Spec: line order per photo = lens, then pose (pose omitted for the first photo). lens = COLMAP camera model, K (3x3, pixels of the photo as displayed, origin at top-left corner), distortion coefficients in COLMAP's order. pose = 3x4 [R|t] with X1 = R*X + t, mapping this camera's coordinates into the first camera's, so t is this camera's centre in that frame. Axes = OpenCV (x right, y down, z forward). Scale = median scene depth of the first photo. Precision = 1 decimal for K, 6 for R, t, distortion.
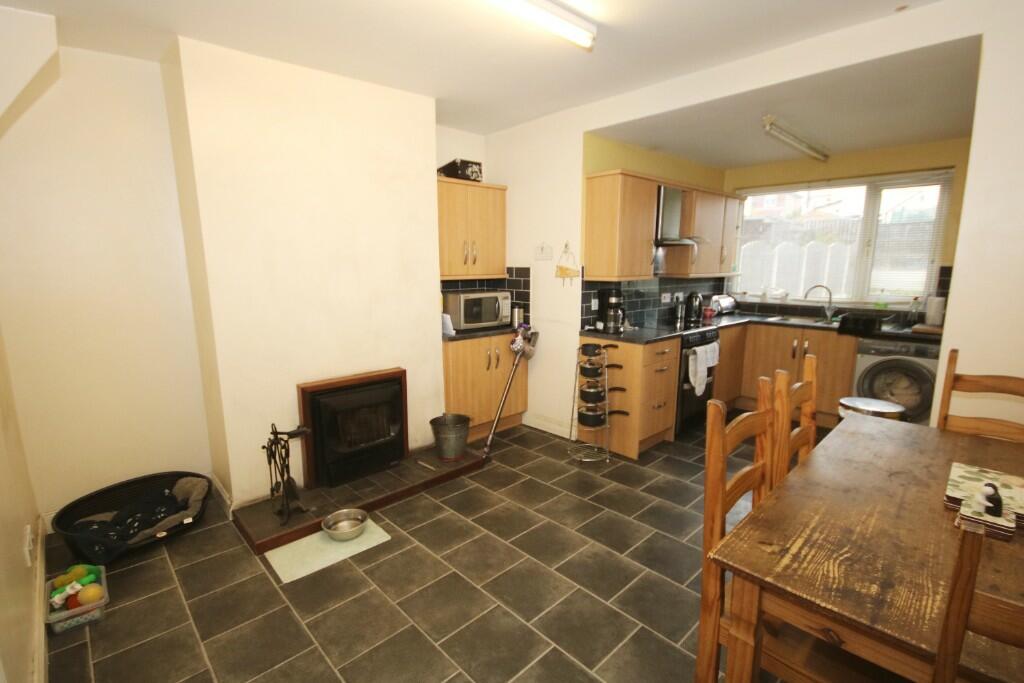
lens RADIAL K [[474.1, 0, 509.2], [0, 474.1, 344.9], [0, 0, 1]] dist [0.002141, -0.000475]
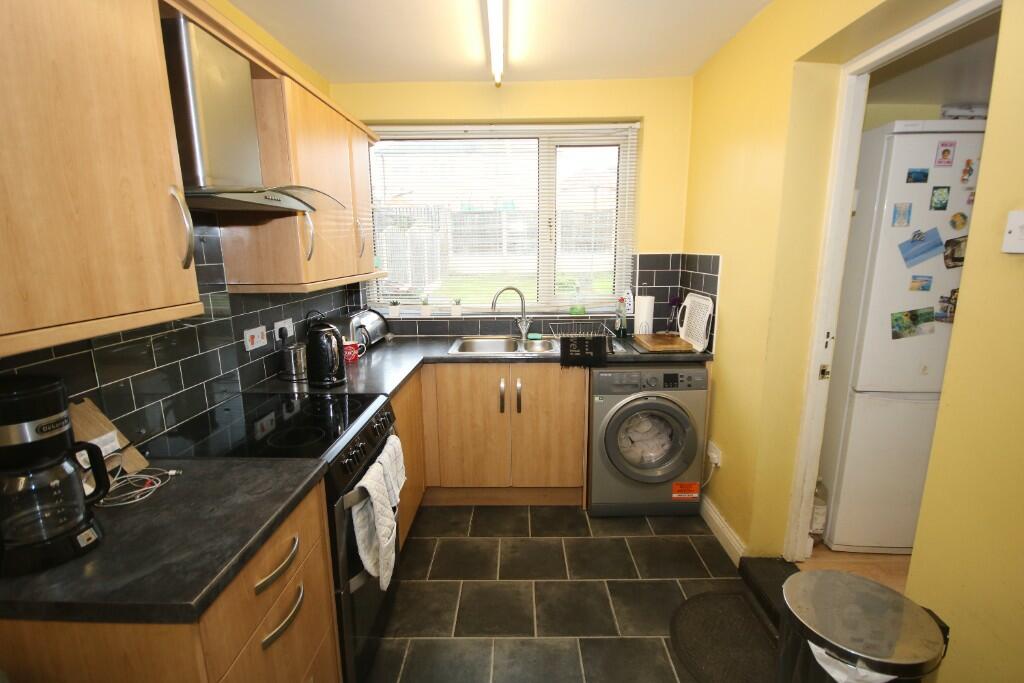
lens RADIAL K [[474.1, 0, 510.5], [0, 474.1, 348.8], [0, 0, 1]] dist [0.002141, -0.000475]
pose [[0.689295, -0.157644, 0.707122, 0.197601], [0.139063, 0.986679, 0.084410, -0.100929], [-0.711009, 0.040151, 0.702035, 0.574115]]
